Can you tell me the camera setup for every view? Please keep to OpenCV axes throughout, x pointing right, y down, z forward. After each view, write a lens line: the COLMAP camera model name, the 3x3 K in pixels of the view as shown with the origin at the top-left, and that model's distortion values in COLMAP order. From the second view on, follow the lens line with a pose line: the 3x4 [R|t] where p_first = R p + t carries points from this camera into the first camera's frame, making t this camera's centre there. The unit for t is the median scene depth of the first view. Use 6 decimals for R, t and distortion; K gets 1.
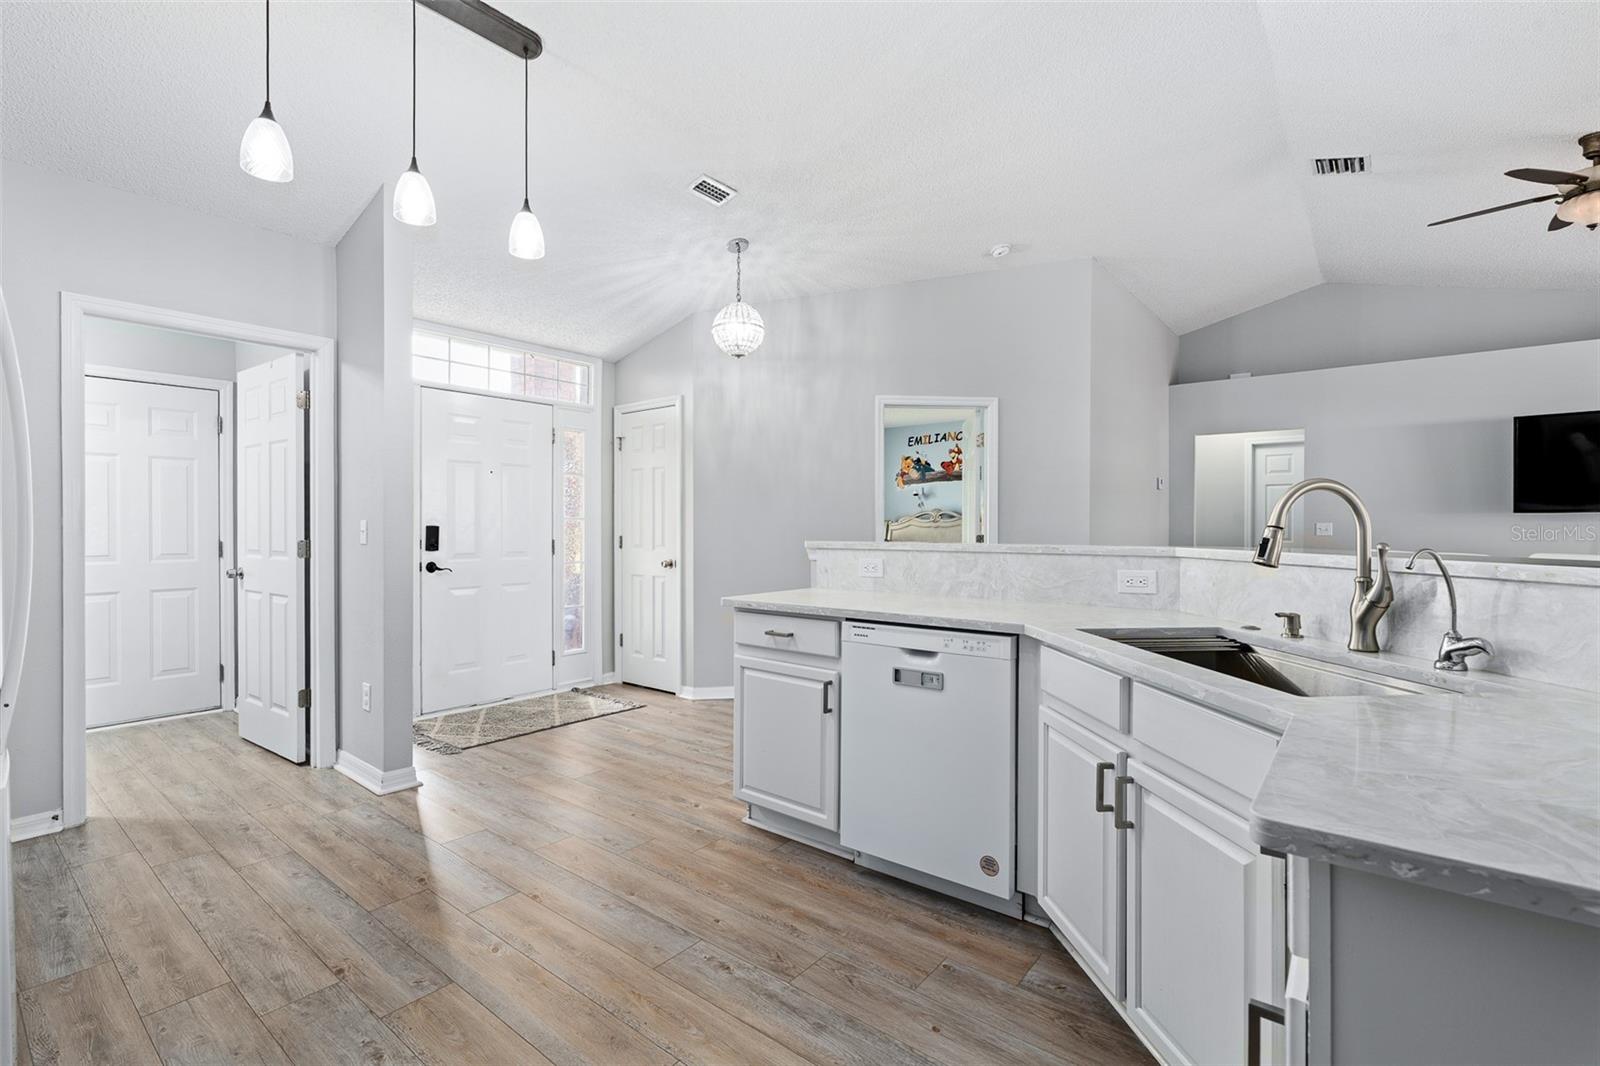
lens RADIAL K [[721.3, 0, 799.0], [0, 721.3, 525.3], [0, 0, 1]] dist [-0.004773, 0.001747]
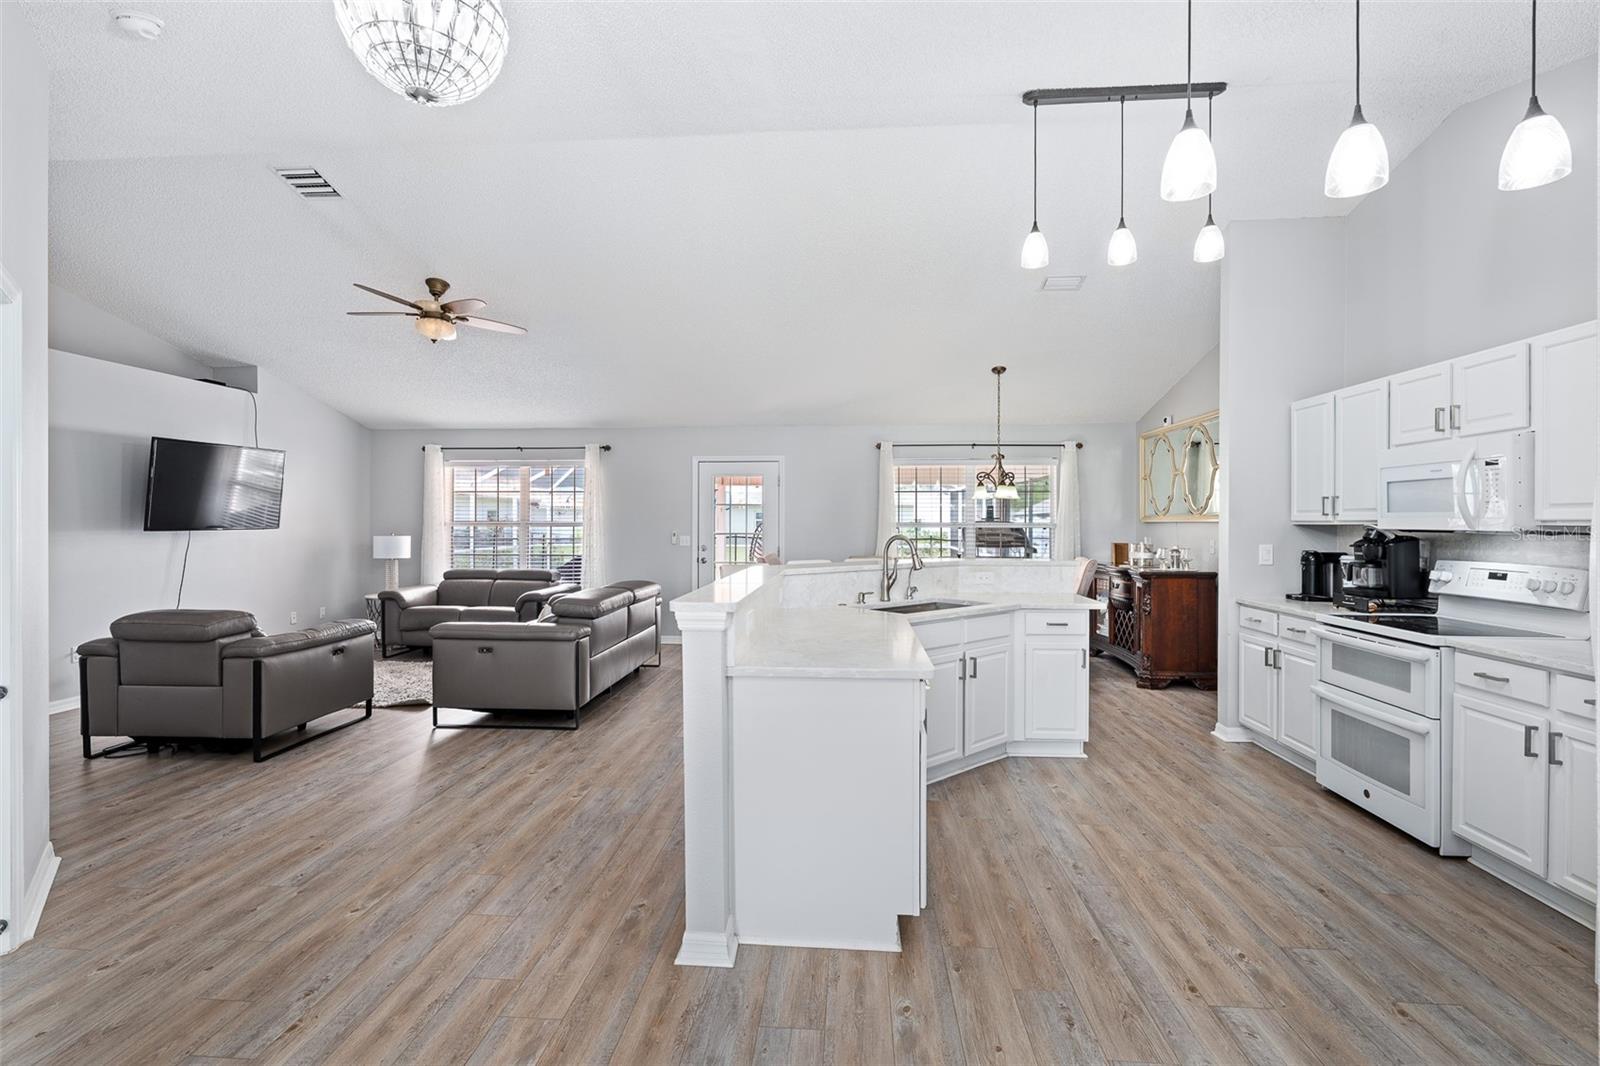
lens RADIAL K [[721.3, 0, 799.0], [0, 721.3, 525.3], [0, 0, 1]] dist [-0.004773, 0.001747]
pose [[-0.566566, -0.004518, 0.824004, -0.665345], [-0.002152, 0.999990, 0.004003, -0.060369], [-0.824013, 0.000495, -0.566570, 1.540455]]
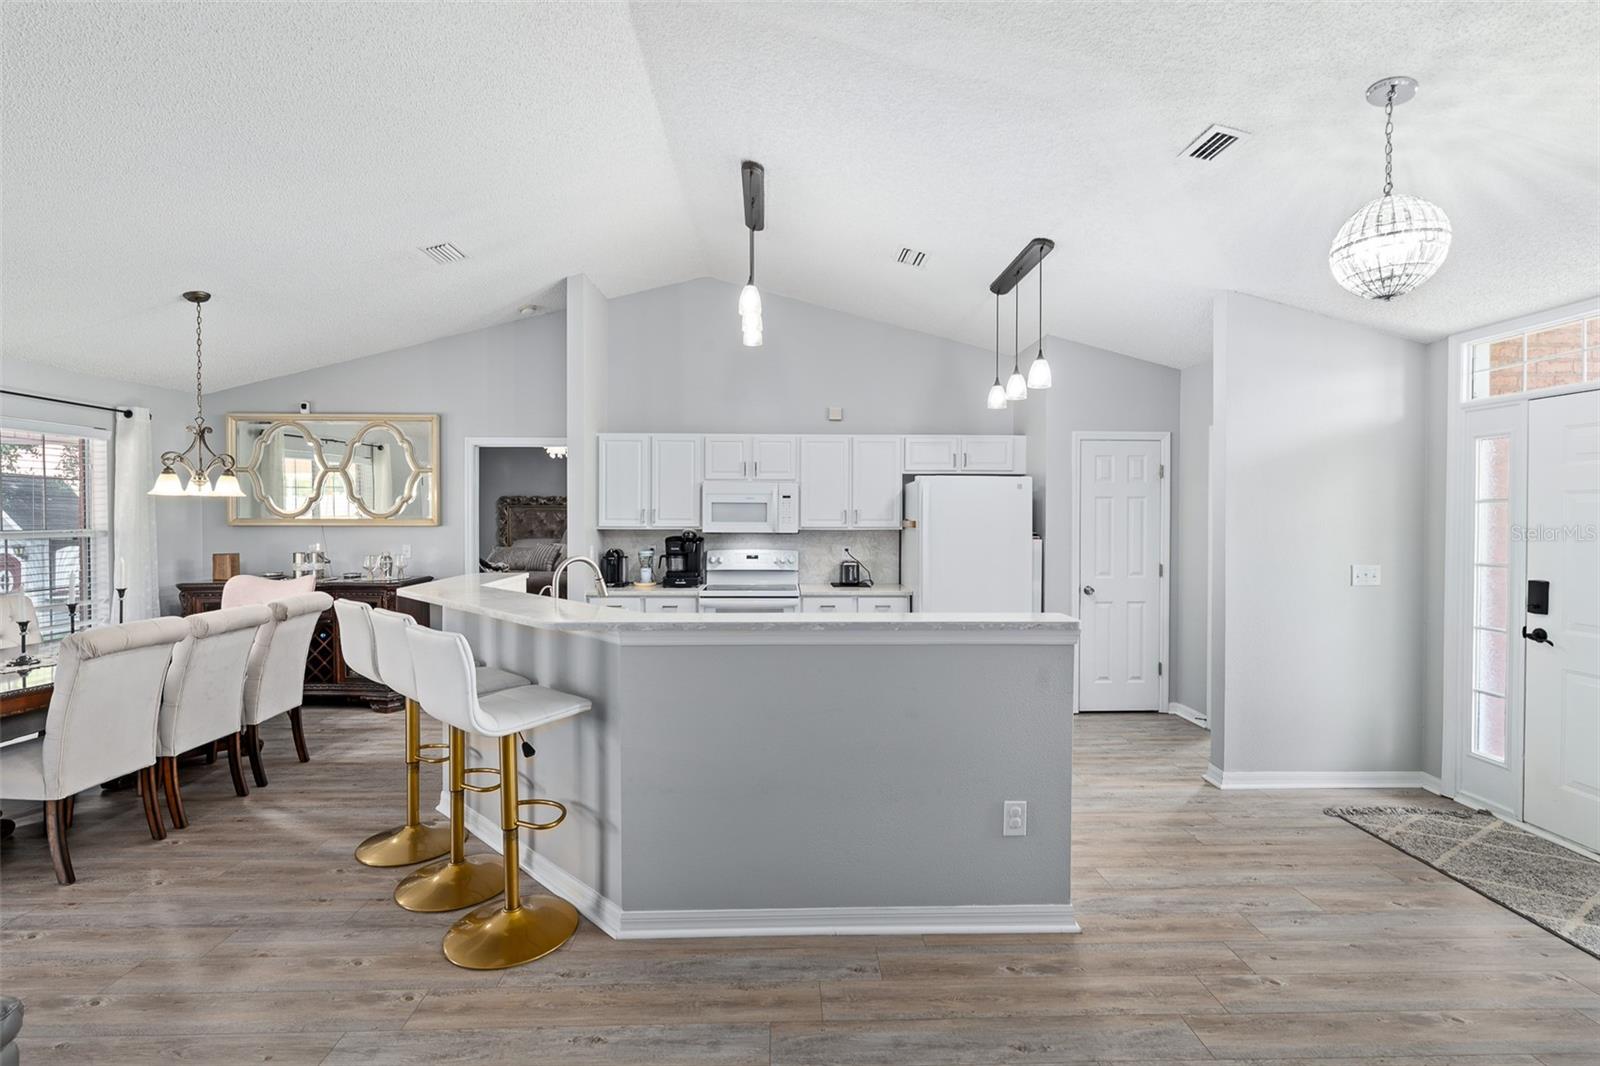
lens RADIAL K [[724.2, 0, 800.6], [0, 724.2, 520.9], [0, 0, 1]] dist [-0.004614, 0.000609]
pose [[-0.758367, 0.004352, -0.651813, 0.887172], [-0.003615, 0.999934, 0.010882, -0.104871], [0.651817, 0.010609, -0.758302, 1.659345]]
